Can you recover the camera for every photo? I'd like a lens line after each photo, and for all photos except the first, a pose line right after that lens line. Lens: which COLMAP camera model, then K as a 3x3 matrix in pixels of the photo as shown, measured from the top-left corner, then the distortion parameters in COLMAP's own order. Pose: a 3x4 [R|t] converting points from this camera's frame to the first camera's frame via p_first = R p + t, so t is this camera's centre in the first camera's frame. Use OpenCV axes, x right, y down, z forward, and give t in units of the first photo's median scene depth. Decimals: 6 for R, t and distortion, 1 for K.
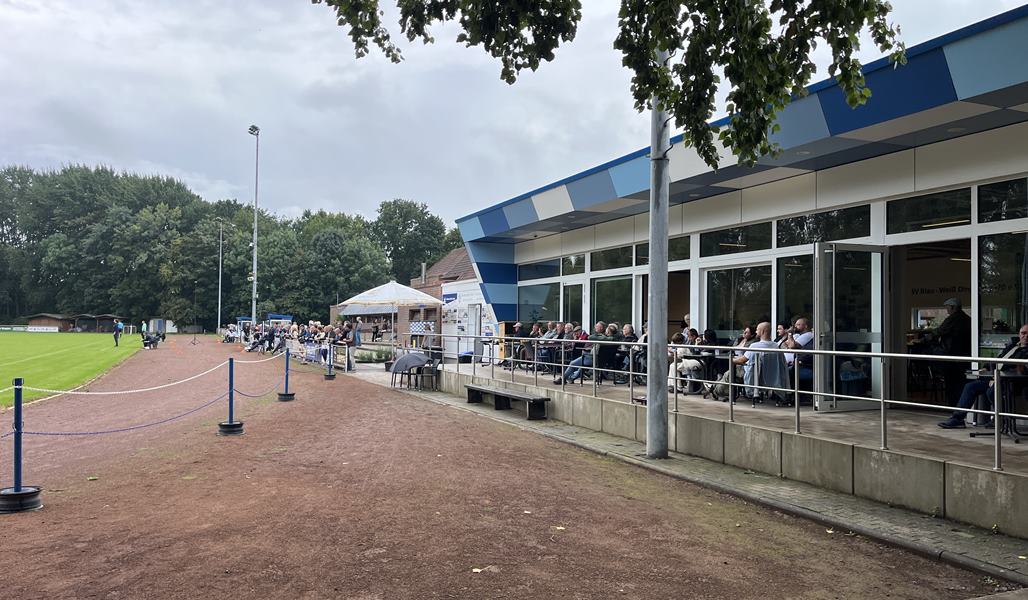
lens RADIAL K [[768.7, 0, 513.1], [0, 768.7, 304.9], [0, 0, 1]] dist [0.049039, -0.009794]
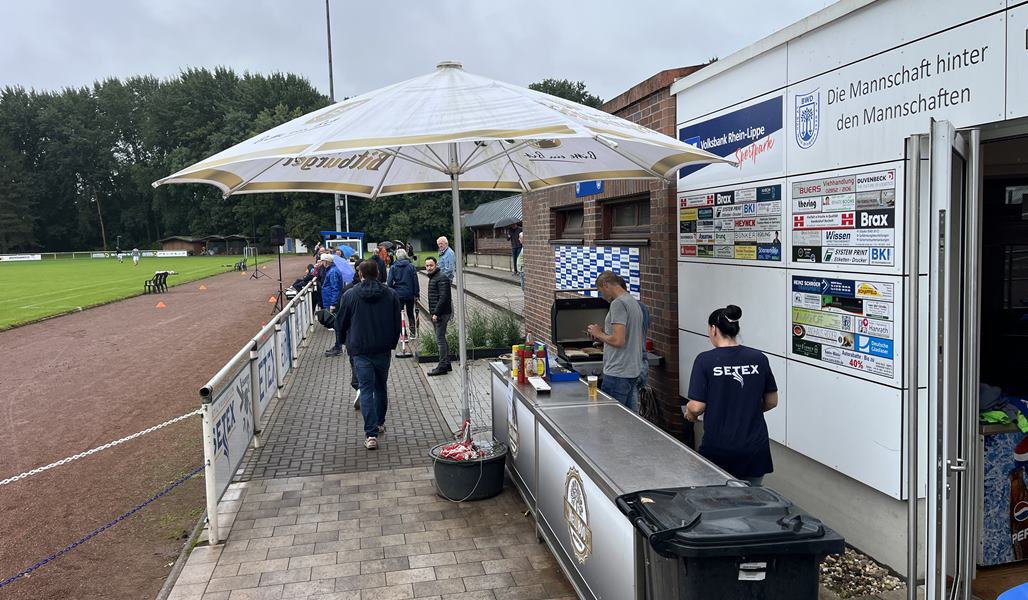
lens RADIAL K [[768.7, 0, 516.6], [0, 768.7, 298.8], [0, 0, 1]] dist [0.049039, -0.009794]
pose [[0.978638, -0.022572, -0.204350, -0.036224], [0.045797, 0.992915, 0.109648, 0.003529], [0.200427, -0.116665, 0.972737, 0.295514]]
